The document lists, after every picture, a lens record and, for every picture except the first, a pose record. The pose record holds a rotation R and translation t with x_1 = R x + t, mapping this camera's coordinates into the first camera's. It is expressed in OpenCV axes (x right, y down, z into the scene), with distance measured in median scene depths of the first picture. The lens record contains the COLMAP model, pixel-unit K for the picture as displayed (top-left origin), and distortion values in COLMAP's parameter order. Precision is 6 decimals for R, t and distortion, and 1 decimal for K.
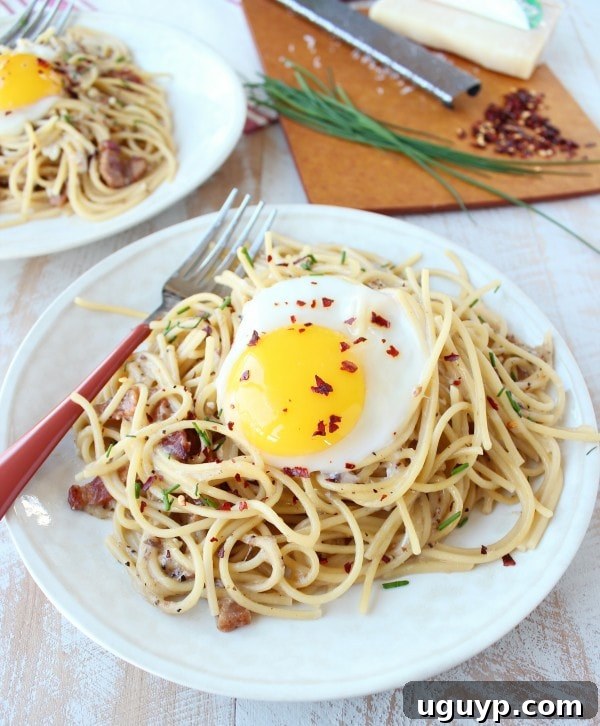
lens RADIAL K [[753.5, 0, 298.9], [0, 753.5, 365.3], [0, 0, 1]] dist [-0.165959, 0.000000]
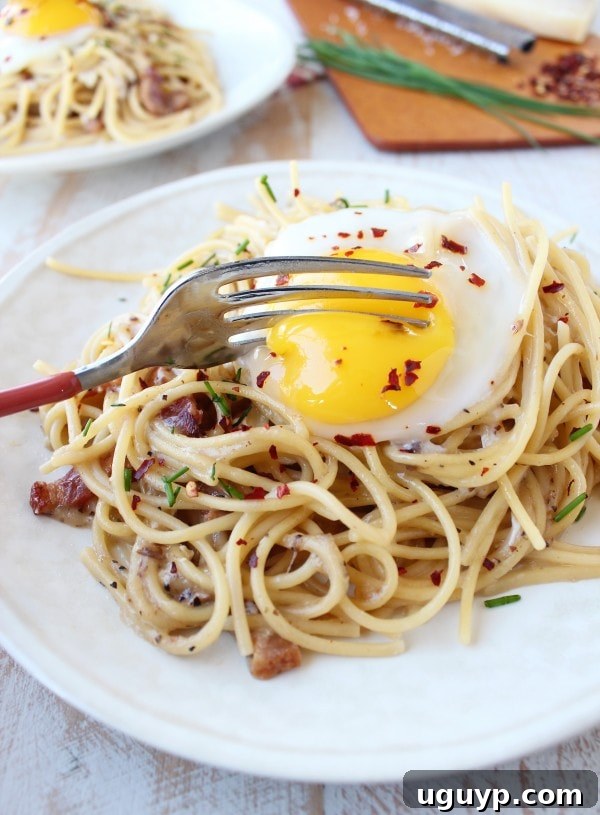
lens RADIAL K [[738.1, 0, 297.5], [0, 738.1, 377.3], [0, 0, 1]] dist [-0.161102, 0.022289]
pose [[0.999388, -0.027092, 0.022119, -0.071198], [0.029171, 0.994574, -0.099861, 0.147702], [-0.019294, 0.100445, 0.994755, 0.311293]]
